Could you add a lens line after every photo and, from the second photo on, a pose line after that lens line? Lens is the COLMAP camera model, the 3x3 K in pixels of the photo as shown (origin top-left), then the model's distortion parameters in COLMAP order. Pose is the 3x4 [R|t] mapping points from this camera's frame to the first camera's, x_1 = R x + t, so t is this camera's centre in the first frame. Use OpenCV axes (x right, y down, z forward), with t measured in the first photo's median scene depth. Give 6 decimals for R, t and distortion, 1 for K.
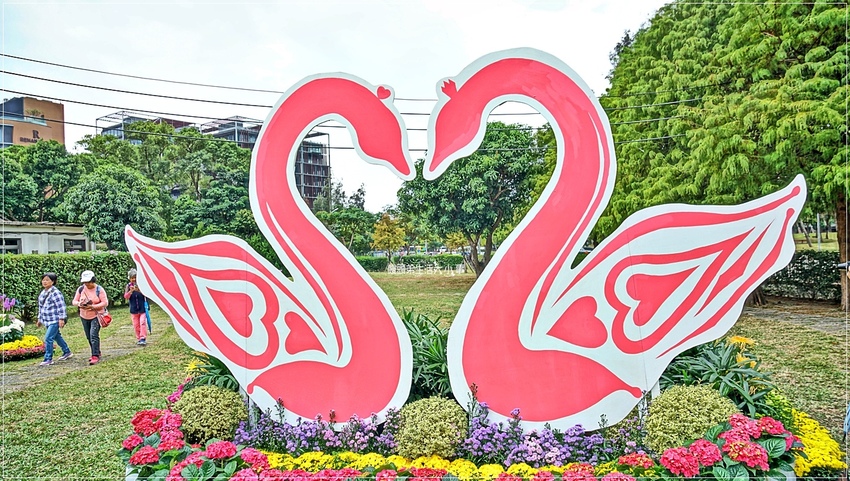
lens RADIAL K [[583.2, 0, 423.0], [0, 583.2, 242.7], [0, 0, 1]] dist [-0.004799, -0.001448]
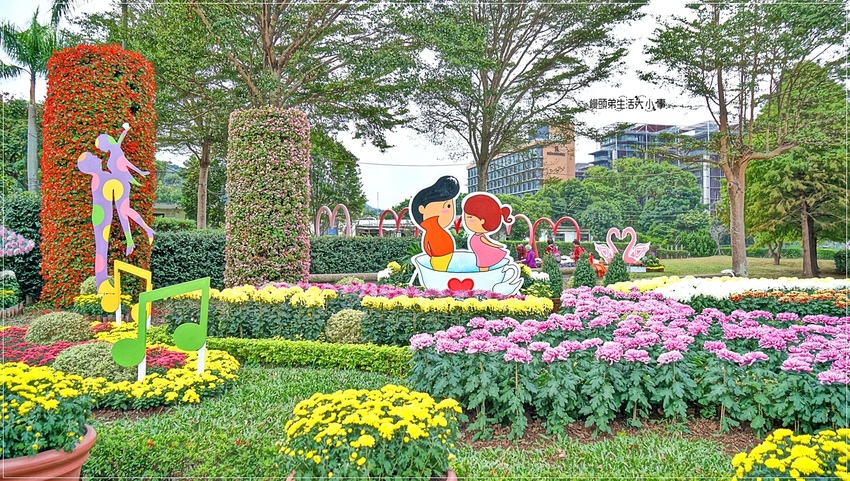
lens RADIAL K [[583.2, 0, 424.3], [0, 583.2, 240.2], [0, 0, 1]] dist [-0.004799, -0.001448]
pose [[0.696641, 0.031223, -0.716741, 0.325796], [-0.013290, 0.999443, 0.030620, -0.025871], [0.717297, -0.011806, 0.696667, -0.564916]]
